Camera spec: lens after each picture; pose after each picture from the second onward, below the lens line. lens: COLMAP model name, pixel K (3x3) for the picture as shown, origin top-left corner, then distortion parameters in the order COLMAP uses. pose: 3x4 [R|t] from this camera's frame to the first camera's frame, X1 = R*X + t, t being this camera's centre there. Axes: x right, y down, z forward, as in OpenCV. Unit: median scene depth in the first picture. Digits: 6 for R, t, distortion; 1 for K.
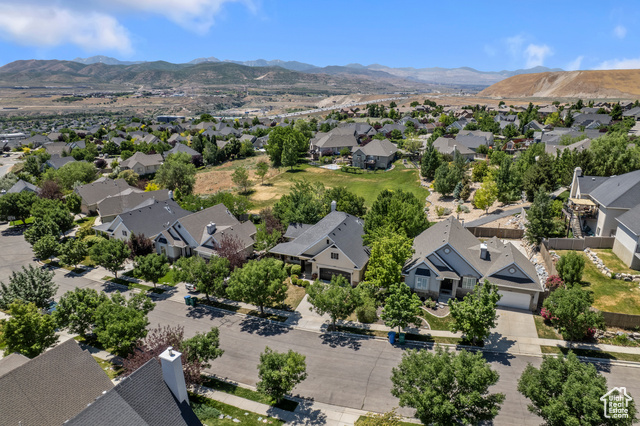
lens RADIAL K [[407.9, 0, 321.3], [0, 407.9, 216.9], [0, 0, 1]] dist [-0.082457, 0.075584]
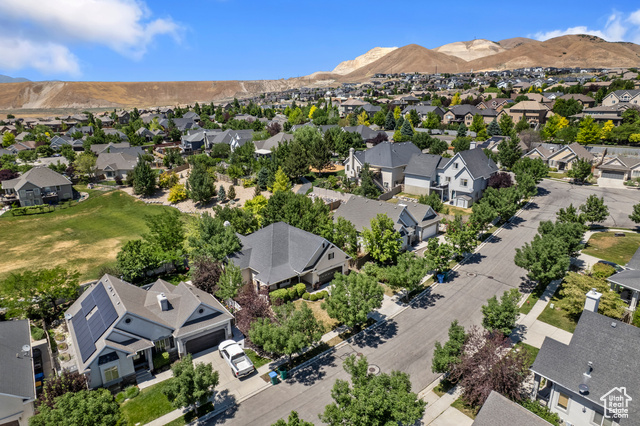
lens RADIAL K [[407.9, 0, 321.3], [0, 407.9, 216.9], [0, 0, 1]] dist [-0.082457, 0.075584]
pose [[0.430183, -0.263045, 0.863568, -0.736185], [0.284264, 0.947413, 0.146979, -0.137011], [-0.856818, 0.182253, 0.482335, 0.442869]]
